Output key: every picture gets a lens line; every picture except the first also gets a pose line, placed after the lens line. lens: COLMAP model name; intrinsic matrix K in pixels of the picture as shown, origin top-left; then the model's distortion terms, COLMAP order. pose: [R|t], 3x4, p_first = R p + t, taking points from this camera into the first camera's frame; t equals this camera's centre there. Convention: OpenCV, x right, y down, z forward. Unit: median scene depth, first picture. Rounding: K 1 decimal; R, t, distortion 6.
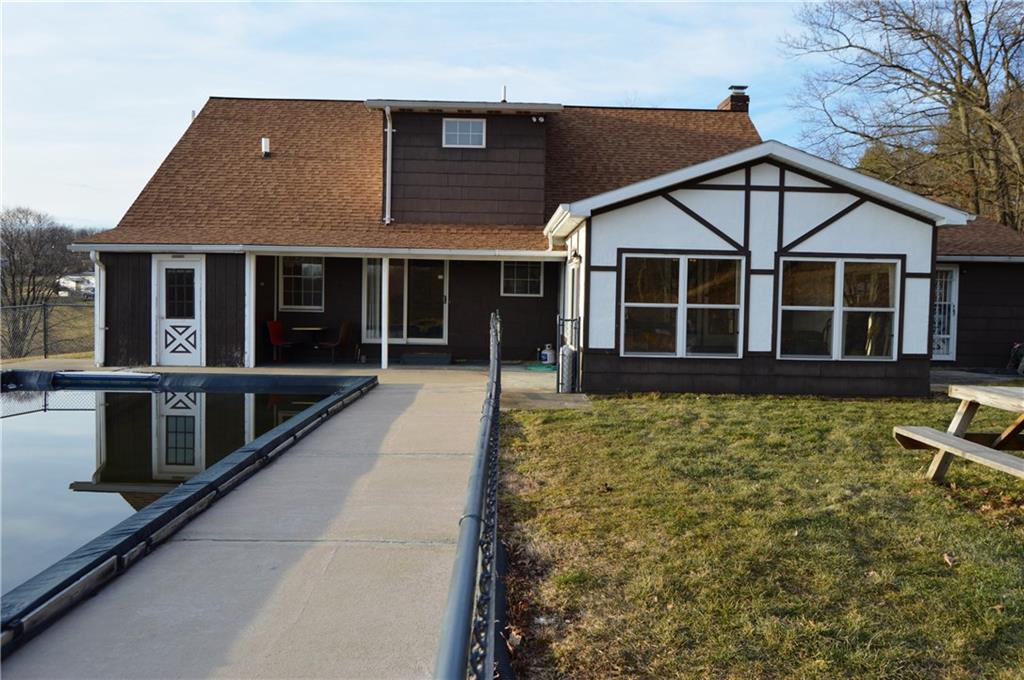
lens RADIAL K [[799.4, 0, 520.0], [0, 799.4, 336.1], [0, 0, 1]] dist [-0.022308, 0.015416]
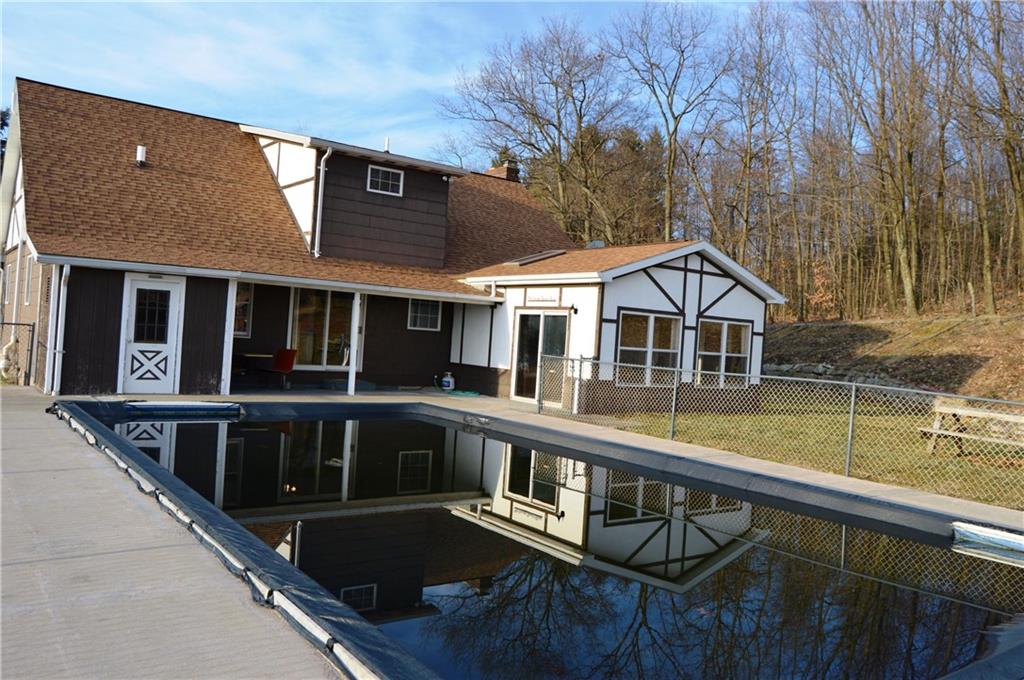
lens RADIAL K [[799.4, 0, 520.0], [0, 799.4, 336.1], [0, 0, 1]] dist [-0.022308, 0.015416]
pose [[0.818344, 0.034814, 0.573673, -0.791580], [-0.022138, 0.999332, -0.029065, -0.016216], [-0.574302, 0.011085, 0.818569, -0.016175]]
